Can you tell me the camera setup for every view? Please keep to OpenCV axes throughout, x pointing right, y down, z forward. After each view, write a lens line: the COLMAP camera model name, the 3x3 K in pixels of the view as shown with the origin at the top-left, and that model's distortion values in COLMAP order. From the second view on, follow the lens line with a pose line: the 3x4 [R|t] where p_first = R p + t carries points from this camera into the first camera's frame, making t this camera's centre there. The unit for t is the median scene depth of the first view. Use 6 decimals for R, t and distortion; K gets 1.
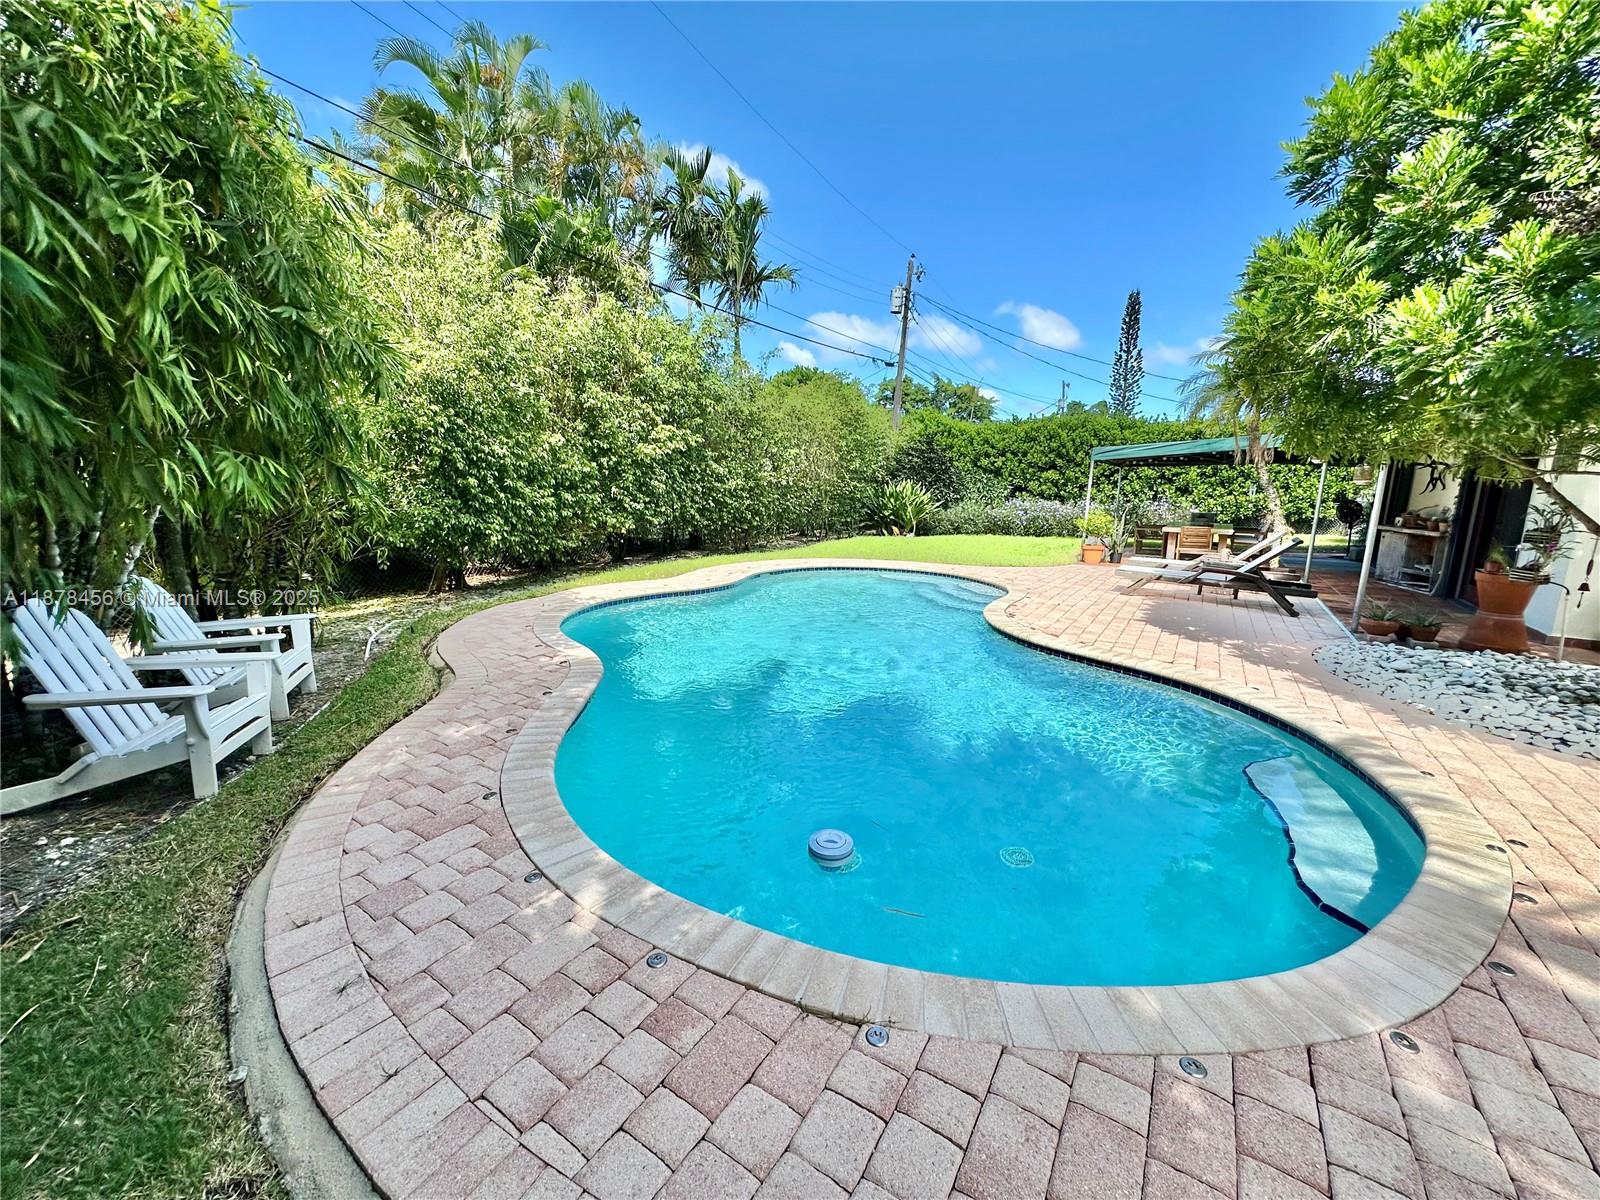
lens RADIAL K [[635.9, 0, 800.0], [0, 635.9, 600.0], [0, 0, 1]] dist [-0.004115, -0.000251]
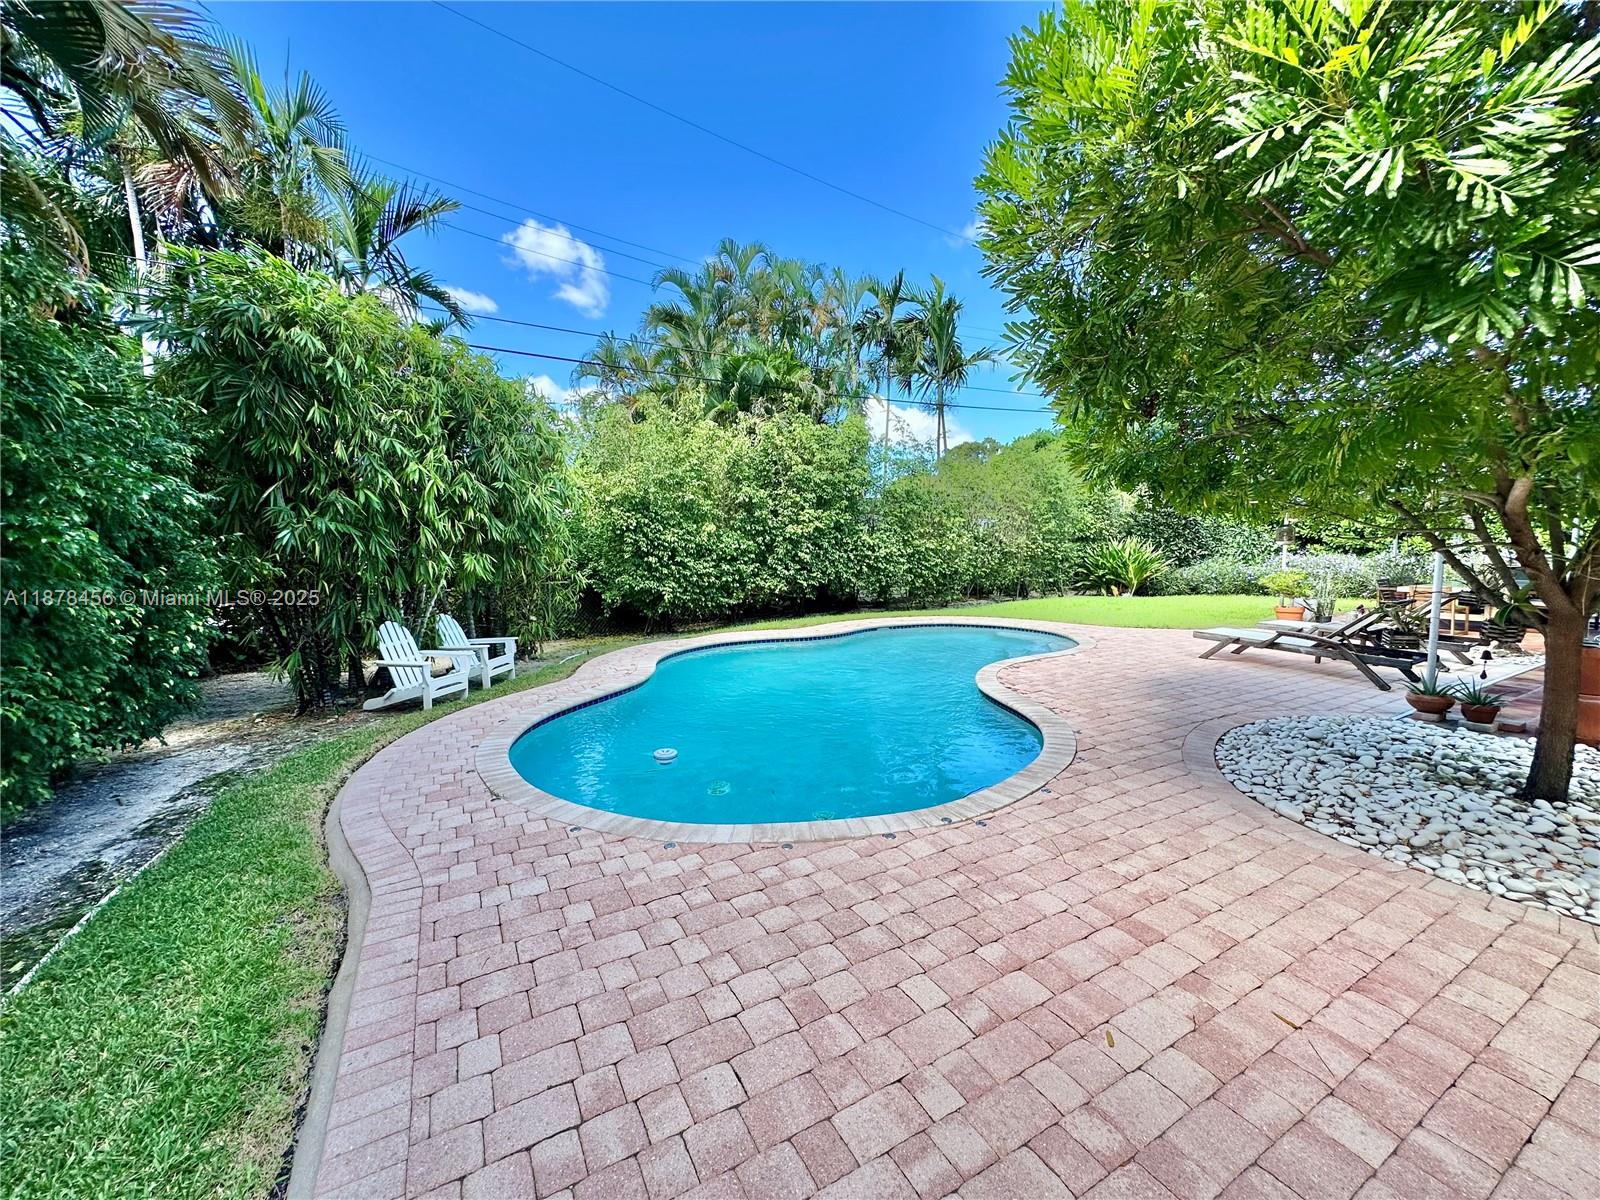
lens RADIAL K [[635.9, 0, 800.0], [0, 635.9, 600.0], [0, 0, 1]] dist [-0.004115, -0.000251]
pose [[0.879469, 0.005429, -0.475925, 0.380732], [-0.049882, 0.995480, -0.080822, 0.010147], [0.473335, 0.094820, 0.875765, -0.108961]]
